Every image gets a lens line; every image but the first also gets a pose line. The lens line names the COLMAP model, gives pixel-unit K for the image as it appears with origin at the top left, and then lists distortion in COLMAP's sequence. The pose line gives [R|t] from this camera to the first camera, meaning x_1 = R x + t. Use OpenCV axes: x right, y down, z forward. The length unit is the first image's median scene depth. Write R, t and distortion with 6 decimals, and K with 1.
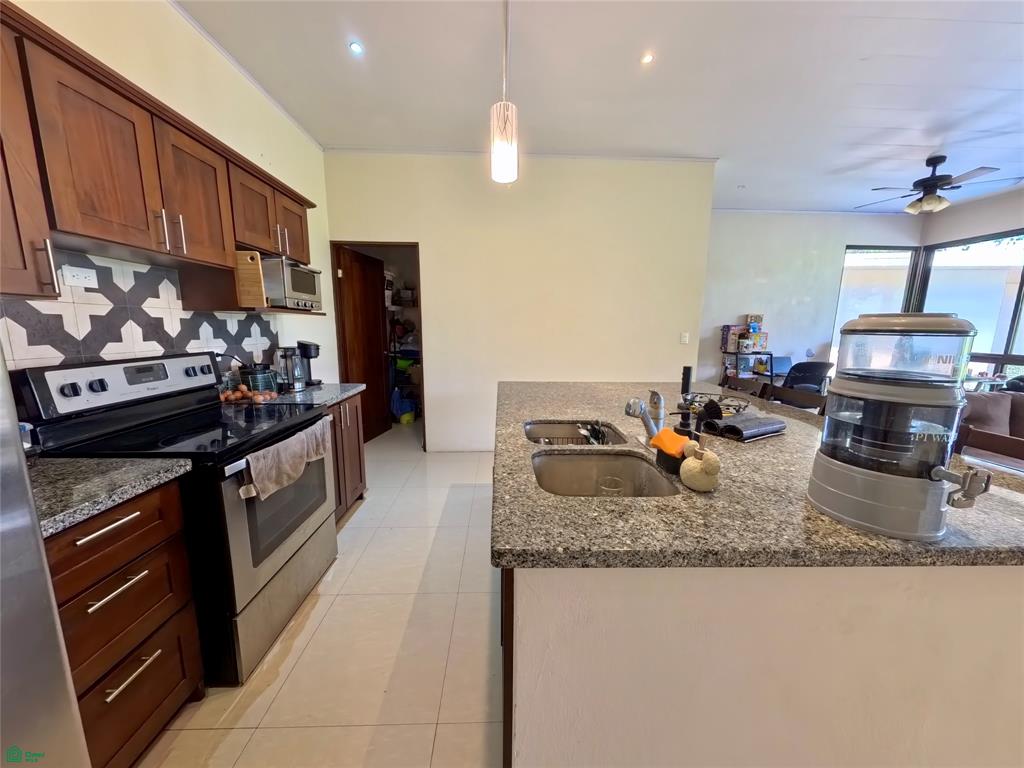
lens RADIAL K [[356.0, 0, 511.3], [0, 356.0, 382.3], [0, 0, 1]] dist [0.001228, -0.001388]
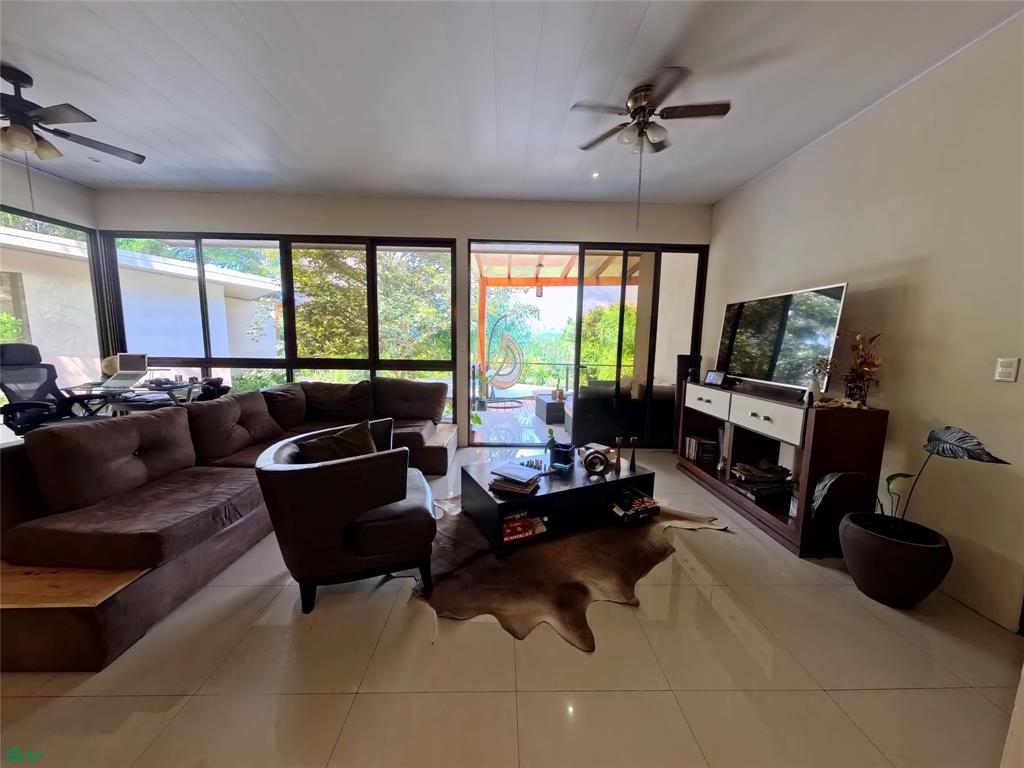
lens RADIAL K [[356.0, 0, 511.6], [0, 356.0, 383.3], [0, 0, 1]] dist [0.001228, -0.001388]
pose [[0.000029, -0.129736, 0.991549, 0.476117], [0.141410, 0.981585, 0.128428, -0.018364], [-0.989951, 0.140211, 0.018375, 0.159546]]
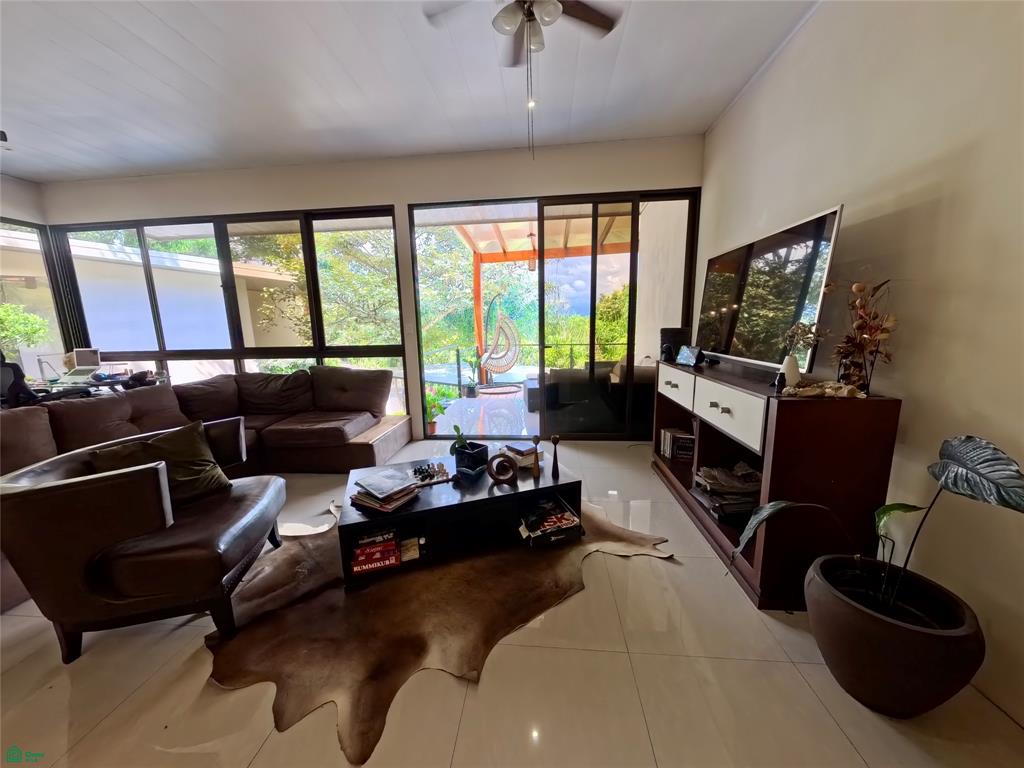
lens RADIAL K [[356.0, 0, 512.4], [0, 356.0, 383.8], [0, 0, 1]] dist [0.001228, -0.001388]
pose [[0.114032, -0.179873, 0.977058, 0.658018], [0.182692, 0.970498, 0.157344, 0.044505], [-0.976535, 0.160559, 0.143530, -0.121663]]
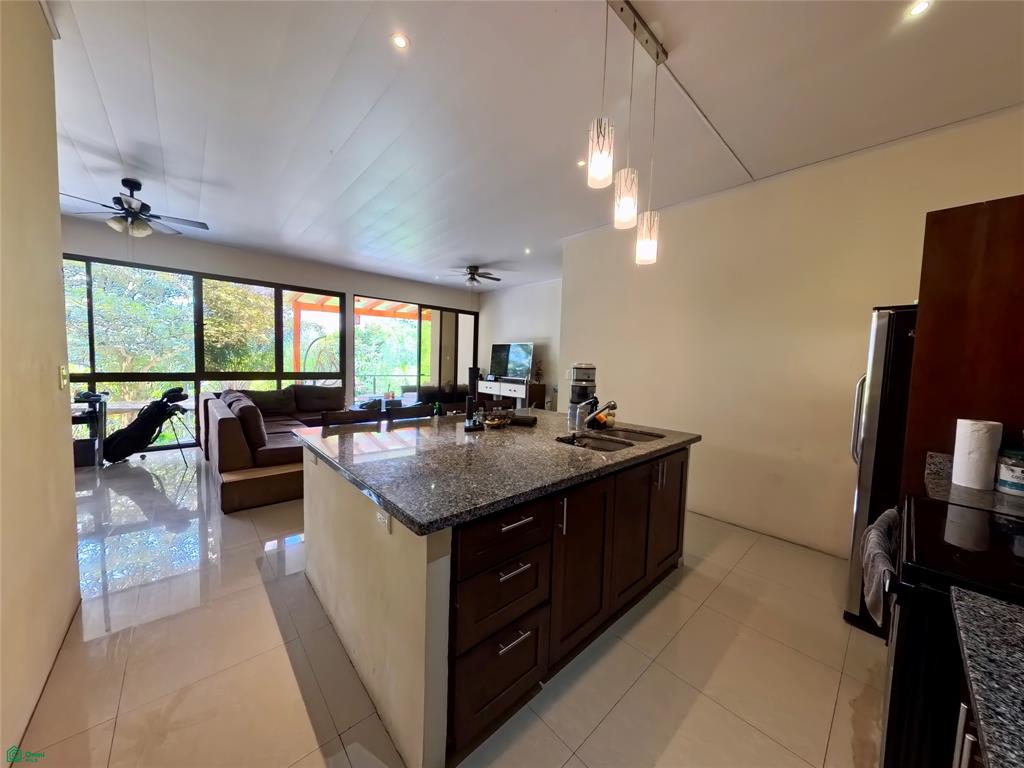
lens RADIAL K [[356.0, 0, 512.6], [0, 356.0, 382.2], [0, 0, 1]] dist [0.001228, -0.001388]
pose [[-0.657245, -0.075641, 0.749871, -0.300393], [0.082299, 0.981798, 0.171170, -0.166709], [-0.749170, 0.174214, -0.639057, 0.949135]]
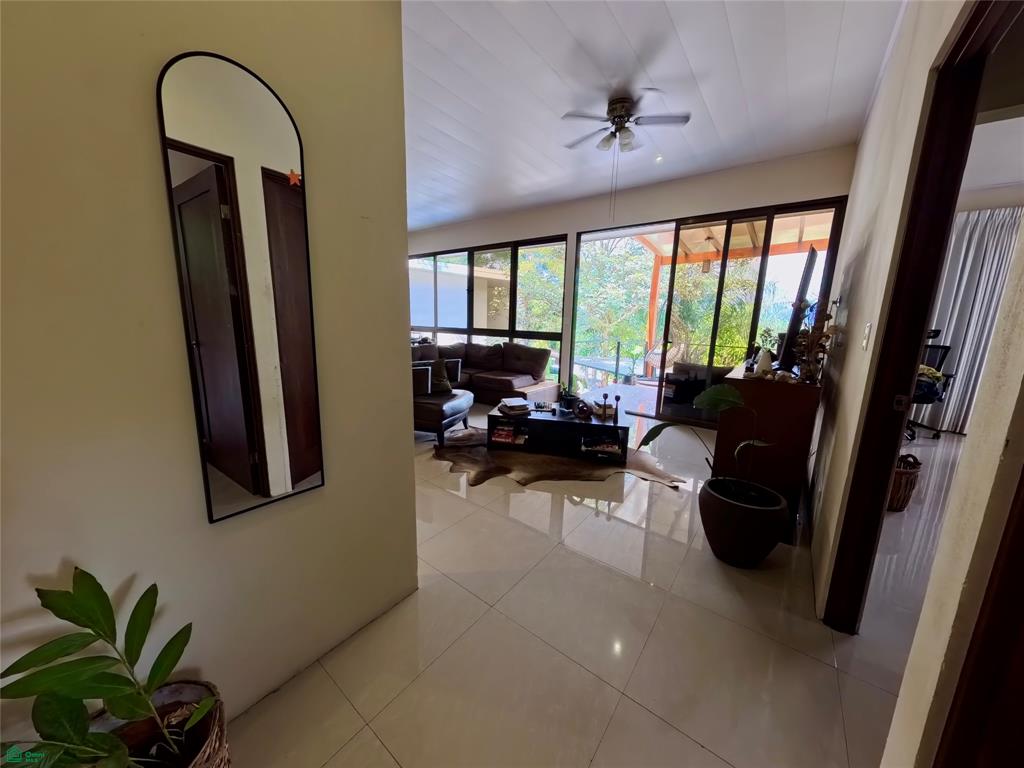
lens RADIAL K [[356.0, 0, 512.9], [0, 356.0, 383.9], [0, 0, 1]] dist [0.001228, -0.001388]
pose [[0.629720, -0.134893, 0.765021, 0.353982], [0.103892, 0.990585, 0.089148, 0.103245], [-0.769844, 0.023341, 0.637805, -0.493124]]
